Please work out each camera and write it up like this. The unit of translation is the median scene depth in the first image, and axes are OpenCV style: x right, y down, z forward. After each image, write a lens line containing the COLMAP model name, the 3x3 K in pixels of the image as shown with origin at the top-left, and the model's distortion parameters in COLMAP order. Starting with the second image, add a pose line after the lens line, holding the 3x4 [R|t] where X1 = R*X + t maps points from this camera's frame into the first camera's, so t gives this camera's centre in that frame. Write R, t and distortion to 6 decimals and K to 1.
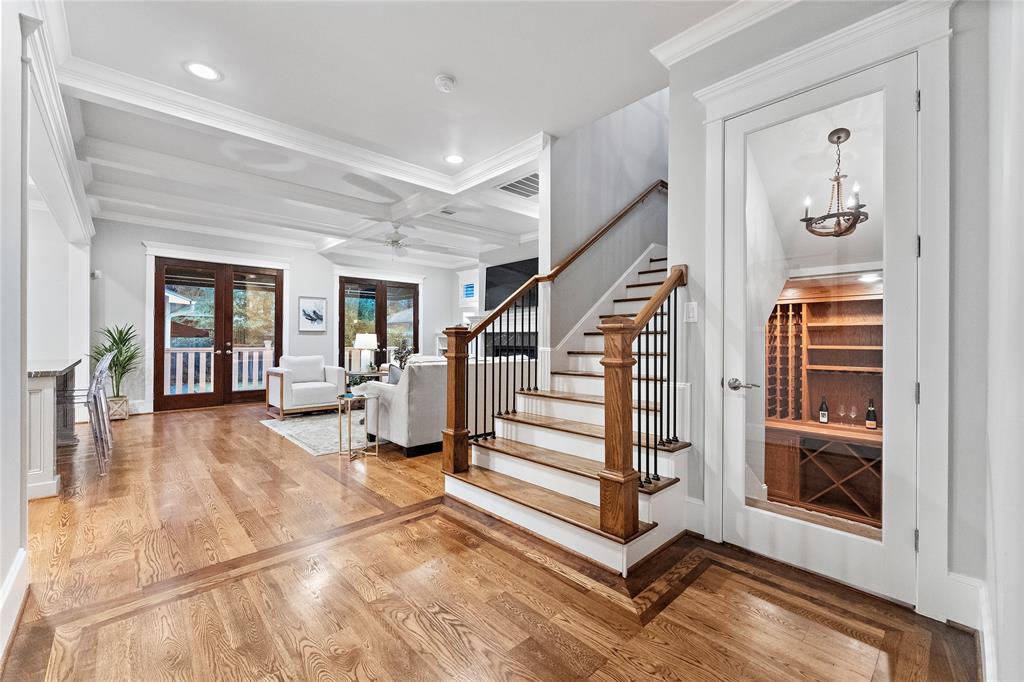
lens RADIAL K [[415.5, 0, 507.5], [0, 415.5, 339.0], [0, 0, 1]] dist [0.000410, -0.000019]
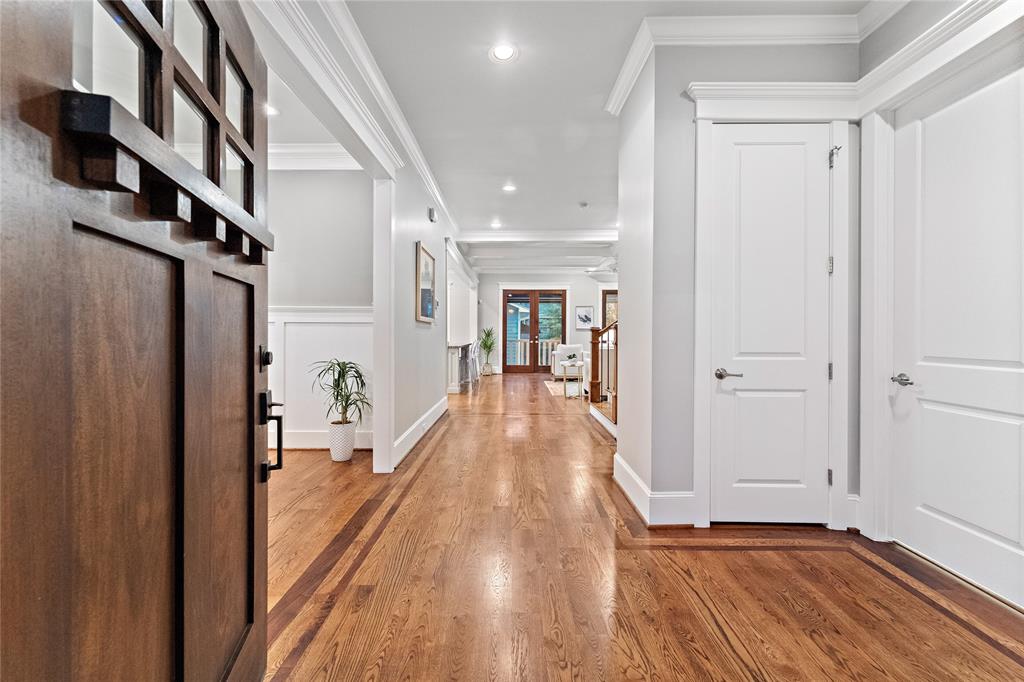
lens RADIAL K [[415.5, 0, 509.3], [0, 415.5, 333.8], [0, 0, 1]] dist [0.000410, -0.000019]
pose [[0.719618, 0.005203, -0.694351, 0.415739], [-0.003237, 0.999986, 0.004138, -0.007803], [0.694363, -0.000731, 0.719625, -0.284226]]
